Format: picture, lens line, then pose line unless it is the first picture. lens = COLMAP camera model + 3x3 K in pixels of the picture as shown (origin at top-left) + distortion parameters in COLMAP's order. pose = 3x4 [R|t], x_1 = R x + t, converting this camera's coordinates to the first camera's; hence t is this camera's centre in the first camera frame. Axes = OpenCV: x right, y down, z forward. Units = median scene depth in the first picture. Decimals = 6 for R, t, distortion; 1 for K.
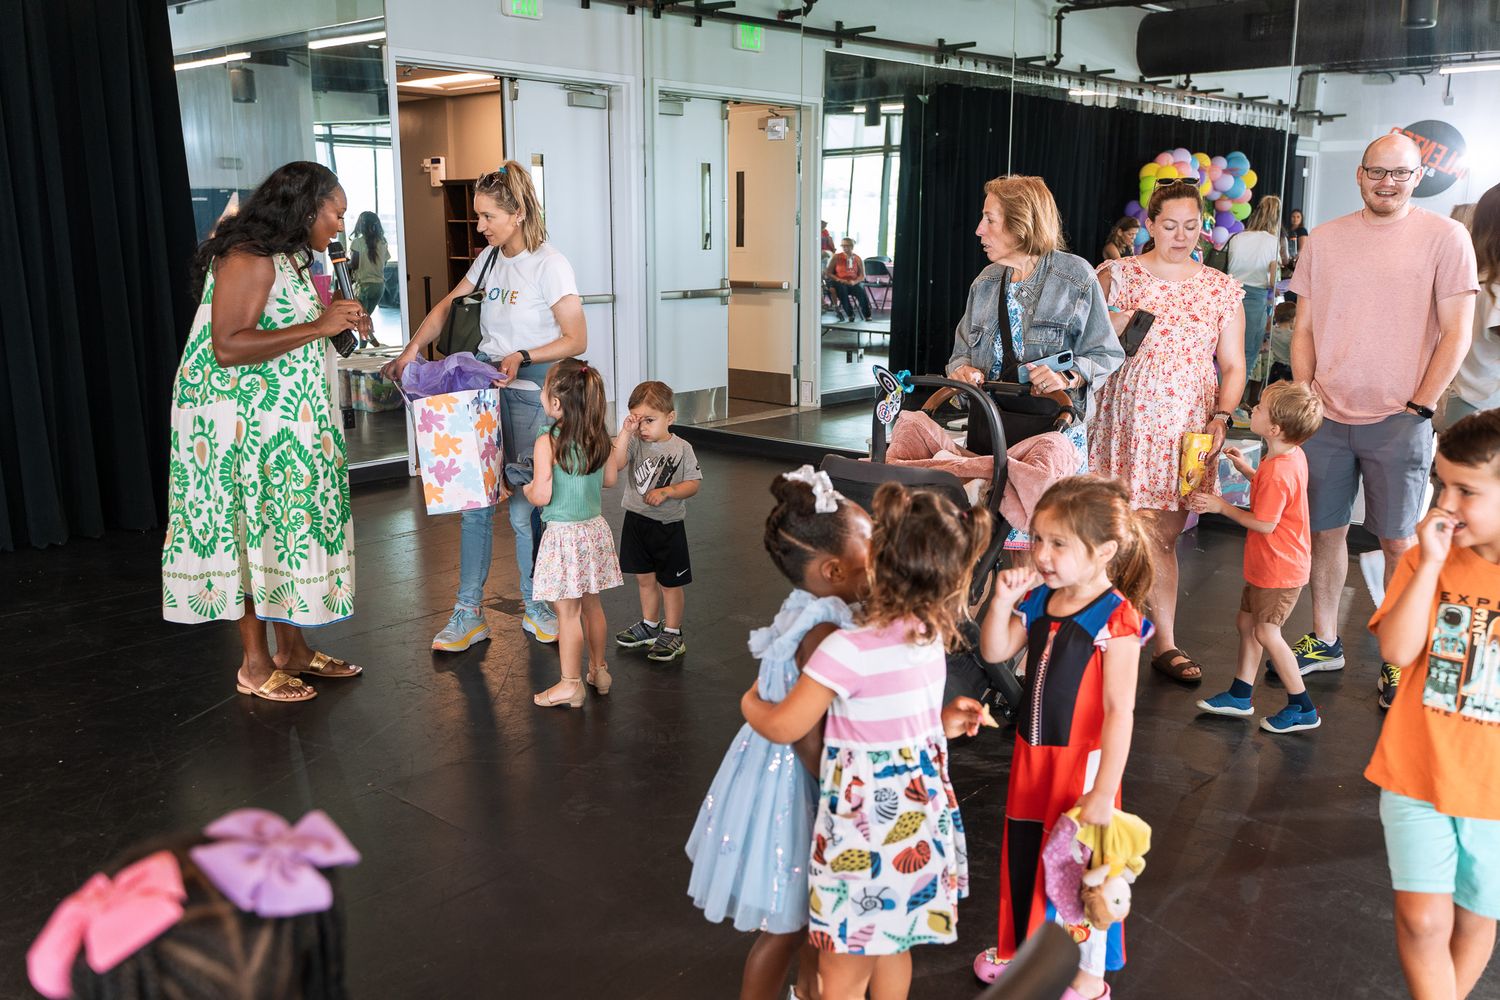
lens RADIAL K [[1333.7, 0, 750.6], [0, 1333.7, 503.5], [0, 0, 1]] dist [-0.011684, -0.000966]
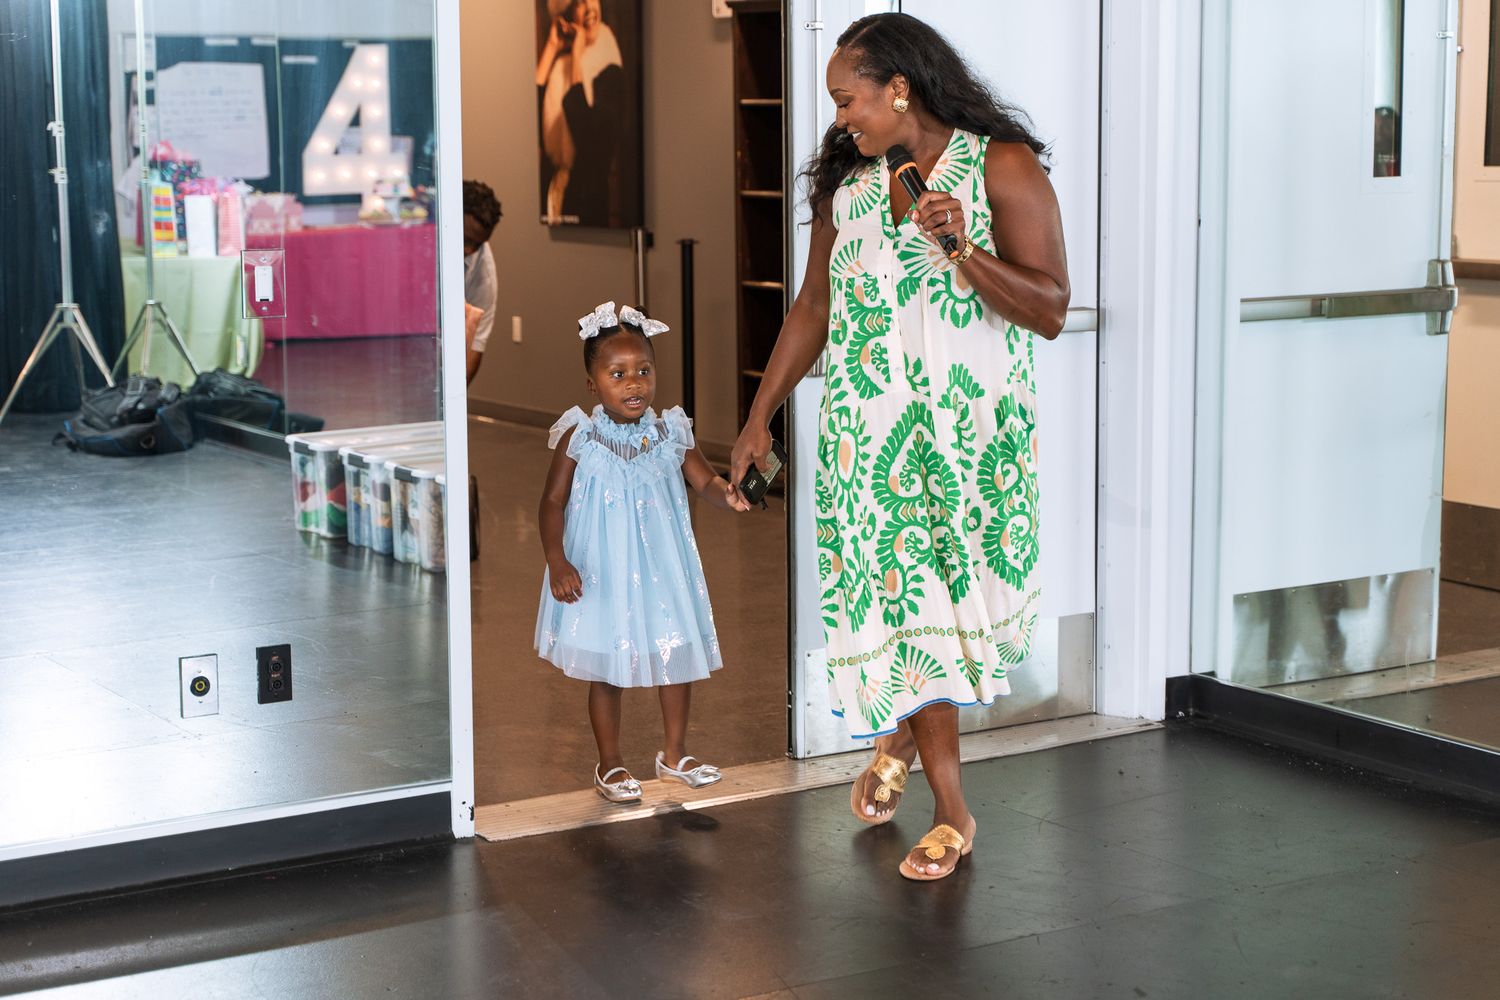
lens RADIAL K [[2687.2, 0, 756.0], [0, 2687.2, 506.0], [0, 0, 1]] dist [-0.043122, 0.000000]
pose [[0.959663, 0.034573, -0.279019, 0.006777], [-0.051302, 0.997282, -0.052879, -0.056939], [0.276432, 0.065060, 0.958829, 0.277449]]
